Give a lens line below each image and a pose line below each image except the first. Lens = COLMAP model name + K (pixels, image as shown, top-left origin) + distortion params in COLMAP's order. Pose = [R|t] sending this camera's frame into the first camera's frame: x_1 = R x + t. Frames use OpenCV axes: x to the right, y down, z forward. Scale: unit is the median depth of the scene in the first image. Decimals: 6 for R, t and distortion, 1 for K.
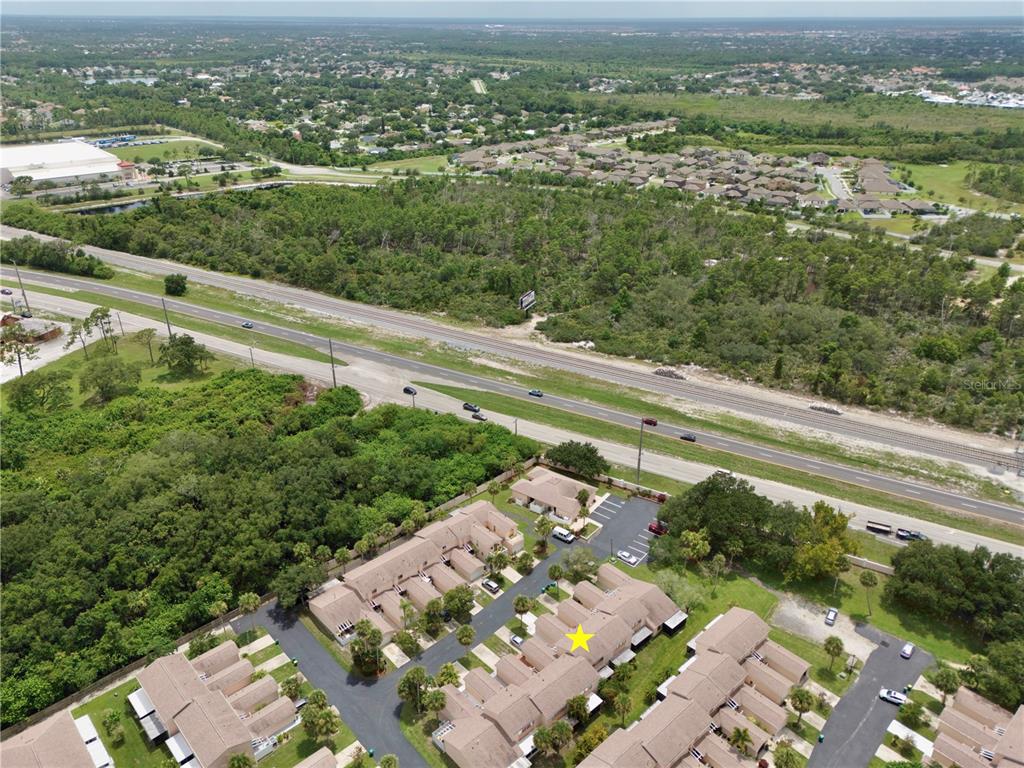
lens RADIAL K [[752.0, 0, 509.6], [0, 752.0, 378.6], [0, 0, 1]] dist [0.071823, -0.071800]
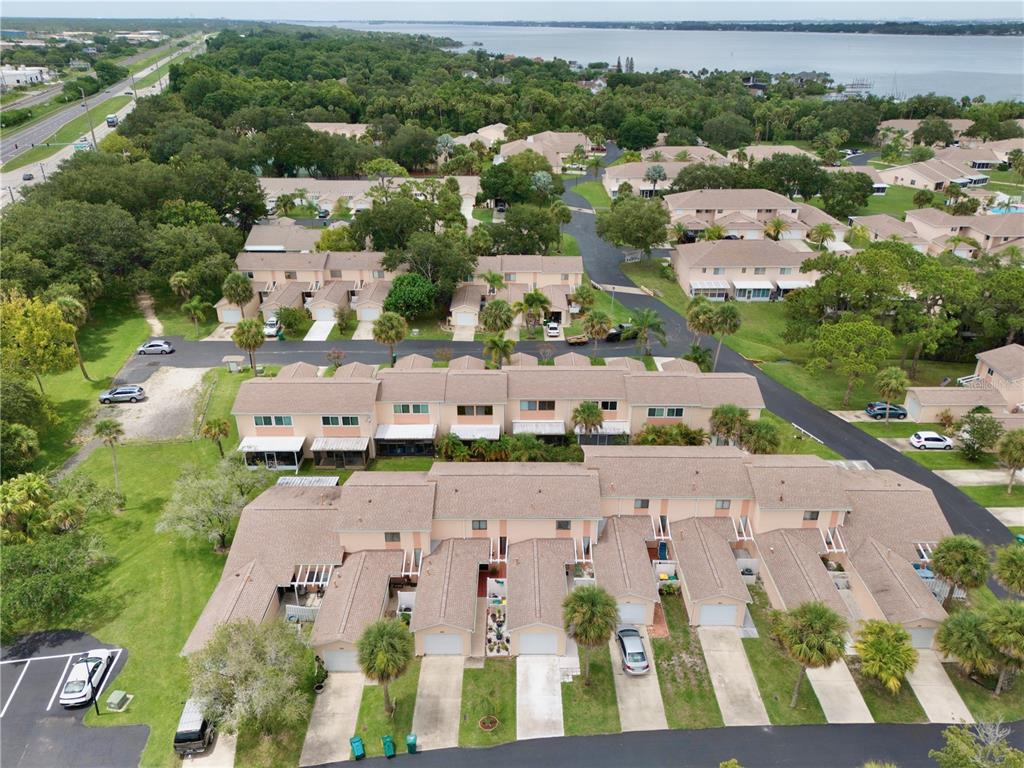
lens RADIAL K [[752.0, 0, 514.5], [0, 752.0, 384.7], [0, 0, 1]] dist [0.071823, -0.071800]
pose [[-0.739907, -0.294208, 0.604963, -0.082301], [0.284814, 0.677710, 0.677931, 0.009618], [-0.609442, 0.673907, -0.417648, 0.733635]]
